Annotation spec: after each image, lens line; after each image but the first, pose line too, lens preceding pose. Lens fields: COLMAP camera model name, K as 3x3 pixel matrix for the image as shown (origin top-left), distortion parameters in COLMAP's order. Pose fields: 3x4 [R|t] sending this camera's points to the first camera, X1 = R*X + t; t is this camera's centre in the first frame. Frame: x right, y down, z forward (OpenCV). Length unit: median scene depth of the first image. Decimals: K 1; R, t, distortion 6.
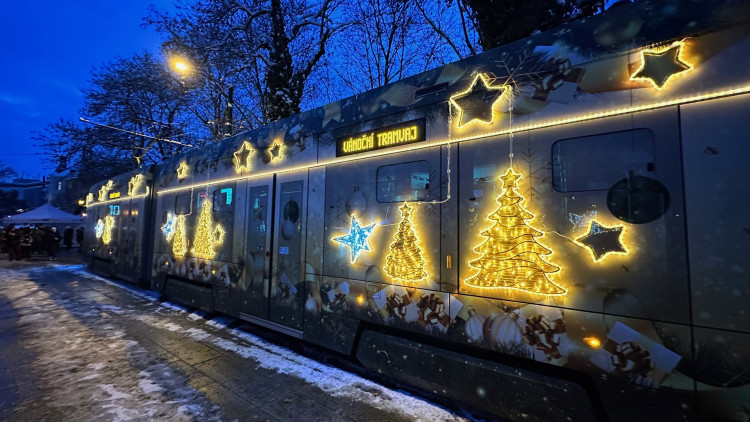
lens RADIAL K [[297.5, 0, 375.0], [0, 297.5, 211.0], [0, 0, 1]] dist [-0.002682, 0.000197]
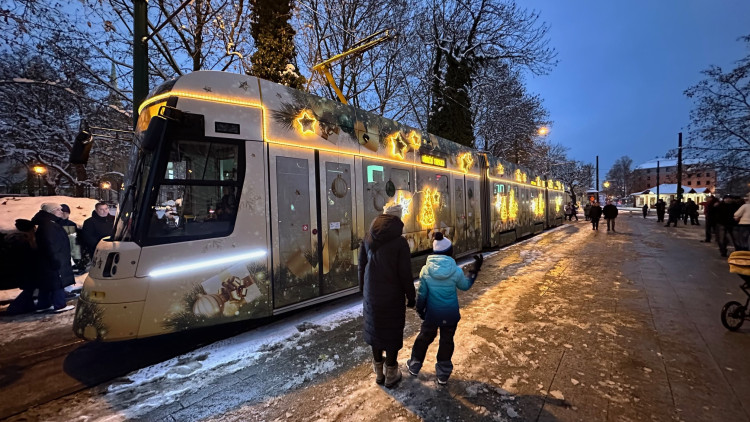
lens RADIAL K [[297.5, 0, 375.0], [0, 297.5, 211.0], [0, 0, 1]] dist [-0.002682, 0.000197]
pose [[0.064421, -0.018553, 0.997750, -3.442418], [-0.041744, 0.998902, 0.021269, 0.132520], [-0.997049, -0.043020, 0.063576, 2.311780]]
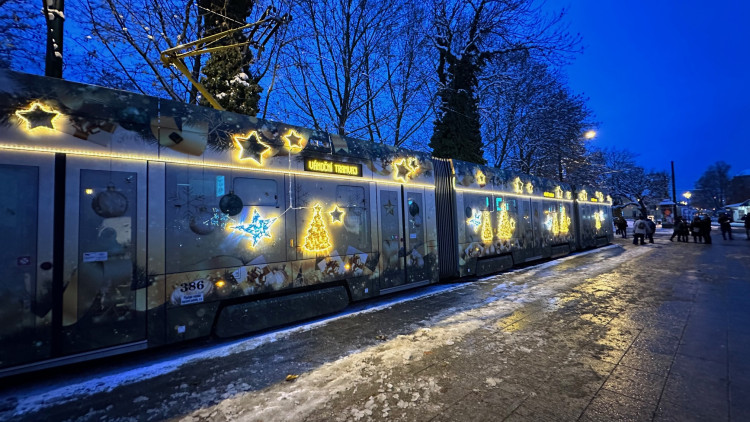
lens RADIAL K [[297.5, 0, 375.0], [0, 297.5, 211.0], [0, 0, 1]] dist [-0.002682, 0.000197]
pose [[0.233196, 0.031879, 0.971907, -2.987671], [-0.035903, 0.999063, -0.024155, 0.089020], [-0.971767, -0.029261, 0.234122, 1.662813]]
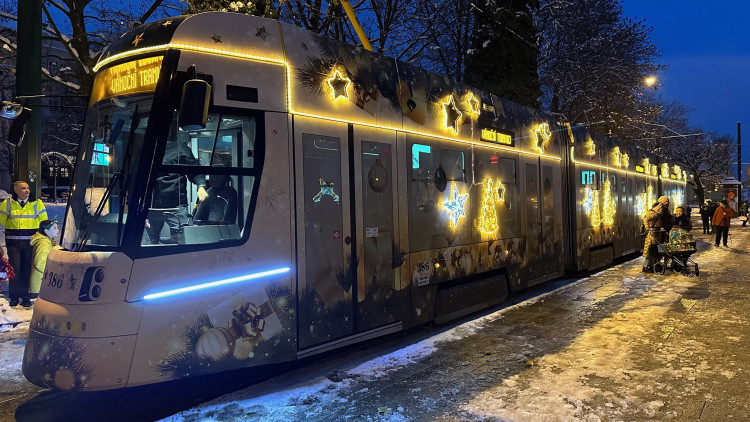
lens RADIAL K [[516.5, 0, 378.0], [0, 516.5, 206.1], [0, 0, 1]] dist [0.124900, -0.170671]
pose [[0.020739, -0.006325, 0.999765, -3.667147], [-0.050809, 0.998681, 0.007373, 0.137603], [-0.998493, -0.050950, 0.020390, 2.477426]]
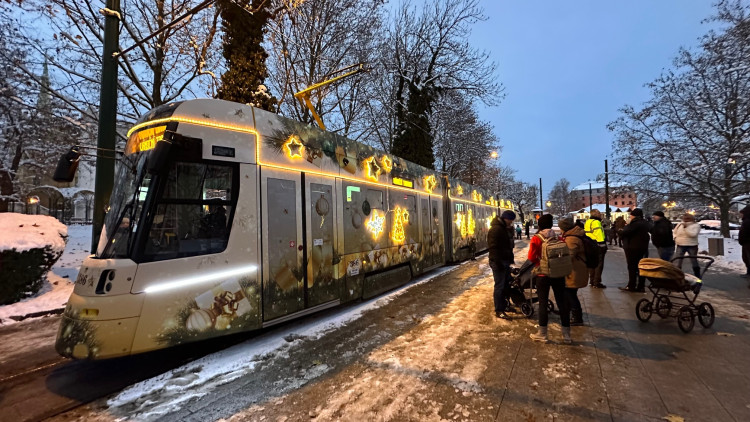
lens RADIAL K [[297.5, 0, 375.0], [0, 297.5, 211.0], [0, 0, 1]] dist [-0.002682, 0.000197]
pose [[-0.066197, 0.039871, 0.997010, -3.547546], [-0.041321, 0.998235, -0.042663, 0.134037], [-0.996951, -0.044022, -0.064432, 2.379328]]
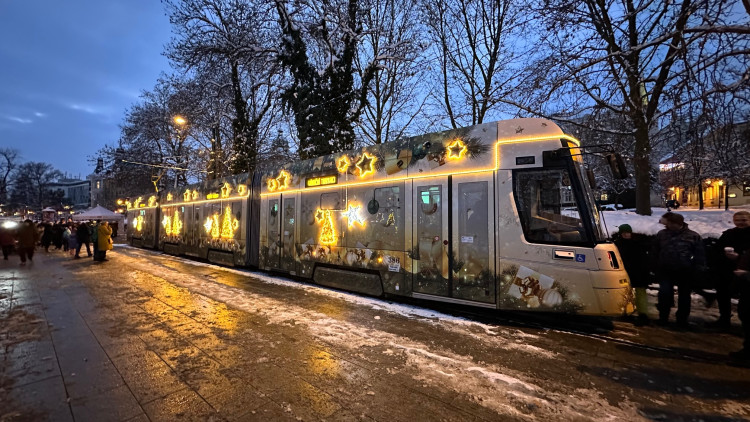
lens RADIAL K [[297.5, 0, 375.0], [0, 297.5, 211.0], [0, 0, 1]] dist [-0.002682, 0.000197]
pose [[0.997952, -0.010614, -0.063076, 1.591627], [0.012376, 0.999542, 0.027603, -0.105581], [0.062754, -0.028327, 0.997627, -1.756917]]
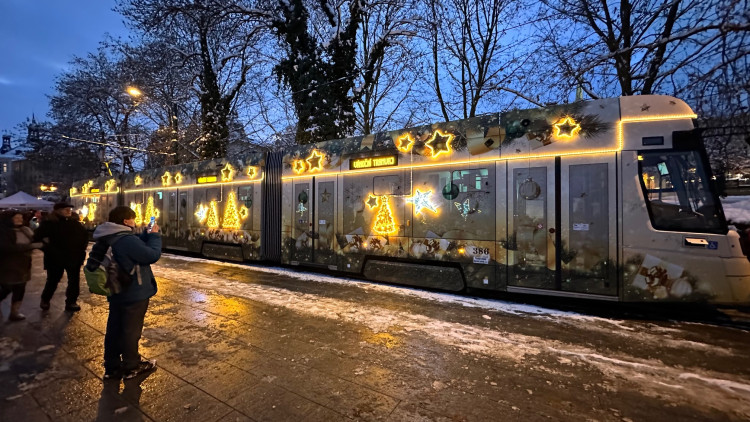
lens RADIAL K [[297.5, 0, 375.0], [0, 297.5, 211.0], [0, 0, 1]] dist [-0.002682, 0.000197]
pose [[0.996393, -0.008540, 0.084424, 1.066985], [0.003166, 0.997971, 0.063584, -0.085158], [-0.084796, -0.063088, 0.994399, -1.569497]]
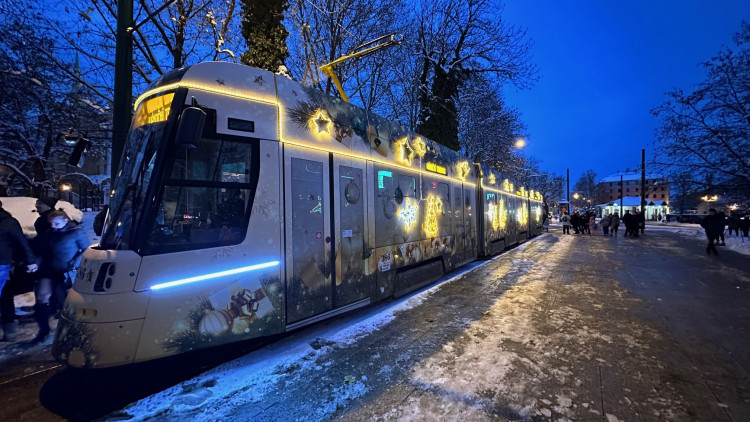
lens RADIAL K [[297.5, 0, 375.0], [0, 297.5, 211.0], [0, 0, 1]] dist [-0.002682, 0.000197]
pose [[-0.011076, 0.007335, 0.999912, -3.395083], [-0.055378, 0.998434, -0.007938, 0.140705], [-0.998404, -0.055461, -0.010652, 2.438322]]
